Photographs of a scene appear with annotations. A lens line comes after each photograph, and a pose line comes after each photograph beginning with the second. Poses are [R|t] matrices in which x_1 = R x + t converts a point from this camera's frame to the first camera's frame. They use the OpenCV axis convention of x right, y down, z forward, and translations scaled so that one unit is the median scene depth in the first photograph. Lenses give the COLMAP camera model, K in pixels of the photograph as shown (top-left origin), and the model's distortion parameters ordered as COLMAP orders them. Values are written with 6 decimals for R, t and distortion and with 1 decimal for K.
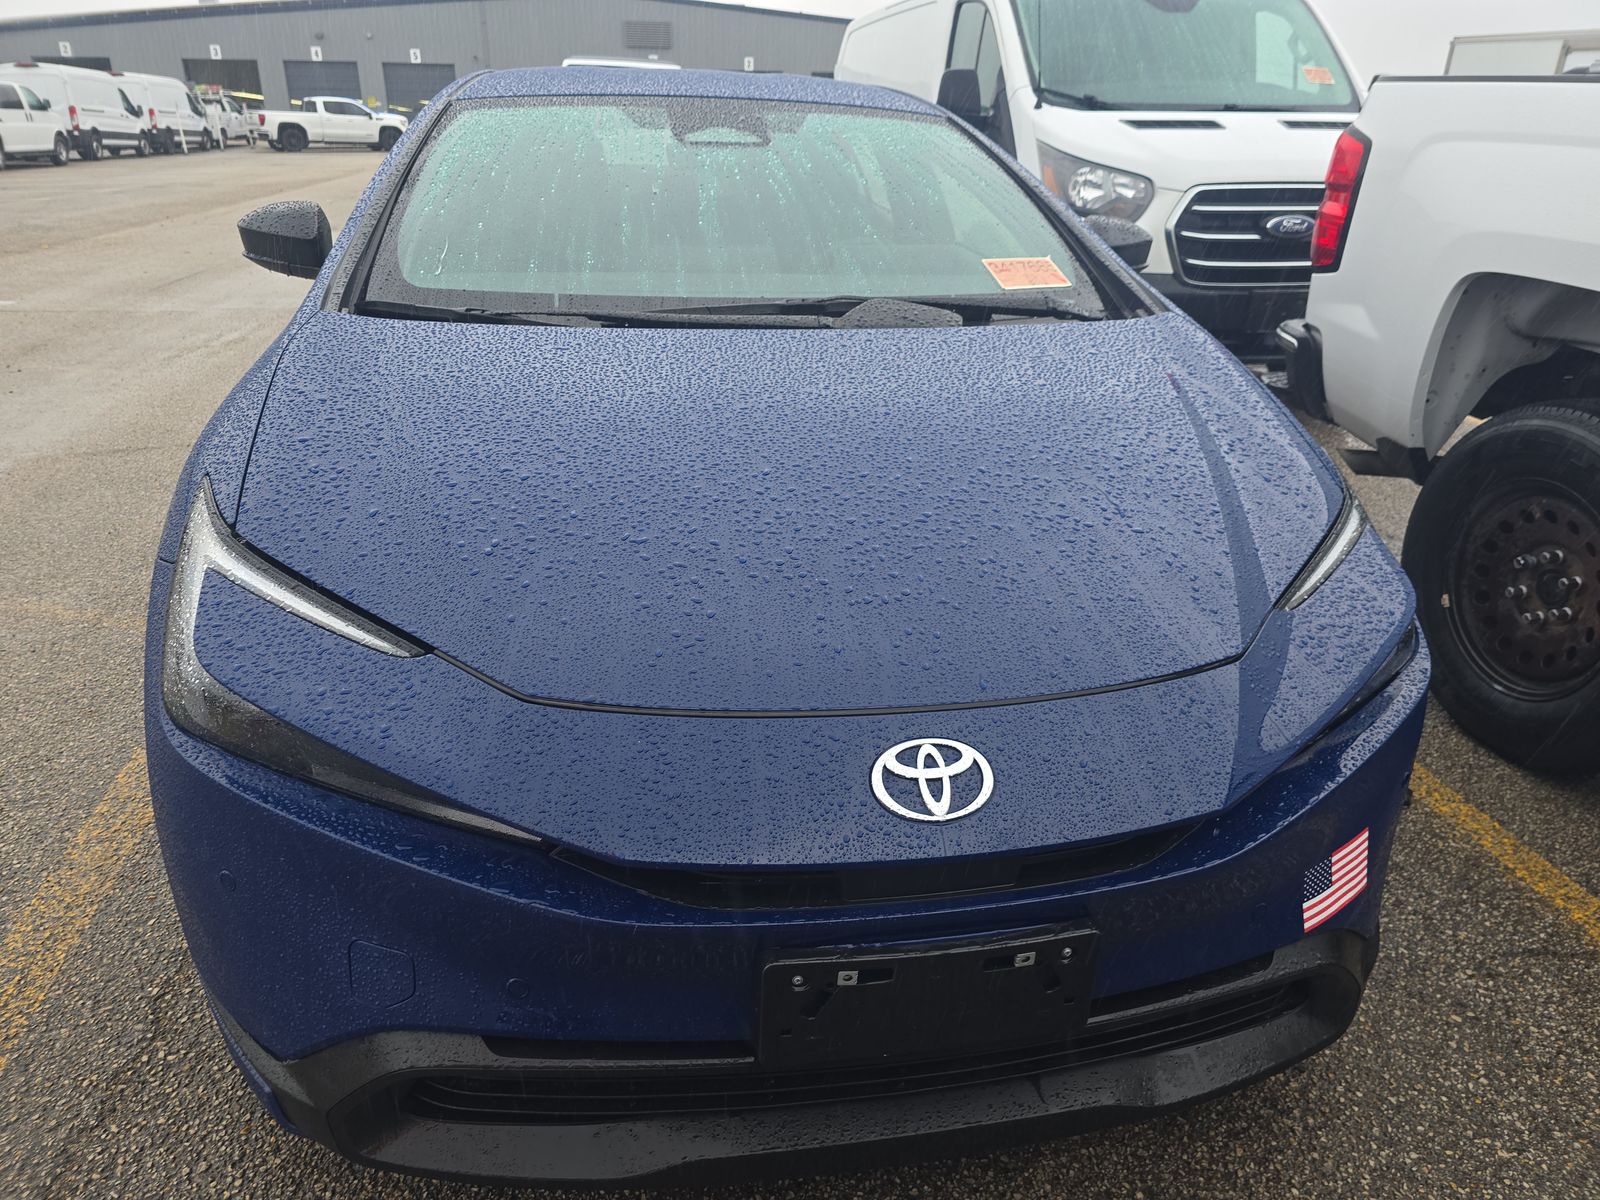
lens RADIAL K [[1070.8, 0, 800.0], [0, 1070.8, 600.0], [0, 0, 1]] dist [0.004205, 0.000097]
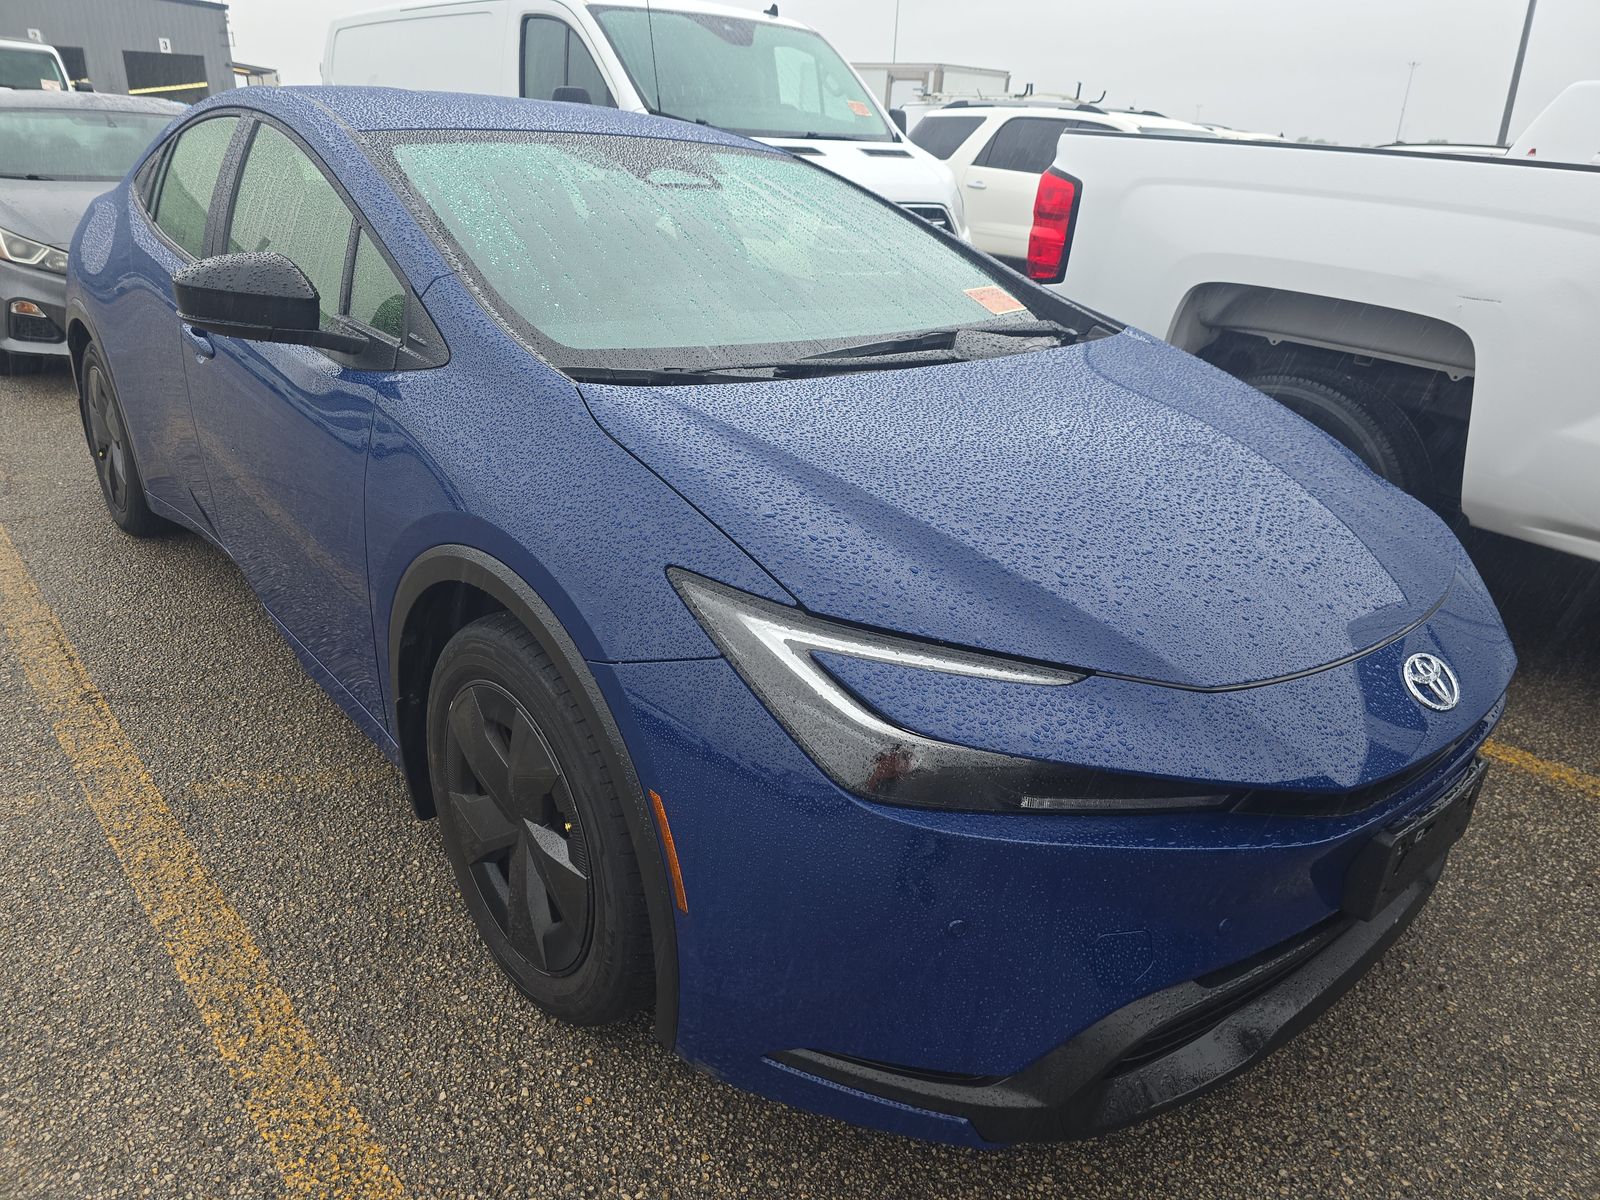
lens RADIAL K [[1070.8, 0, 800.0], [0, 1070.8, 600.0], [0, 0, 1]] dist [0.004205, 0.000097]
pose [[0.864557, -0.179427, 0.469411, -0.682821], [0.178598, 0.982812, 0.046730, -0.083458], [-0.469727, 0.043435, 0.881742, 0.078964]]
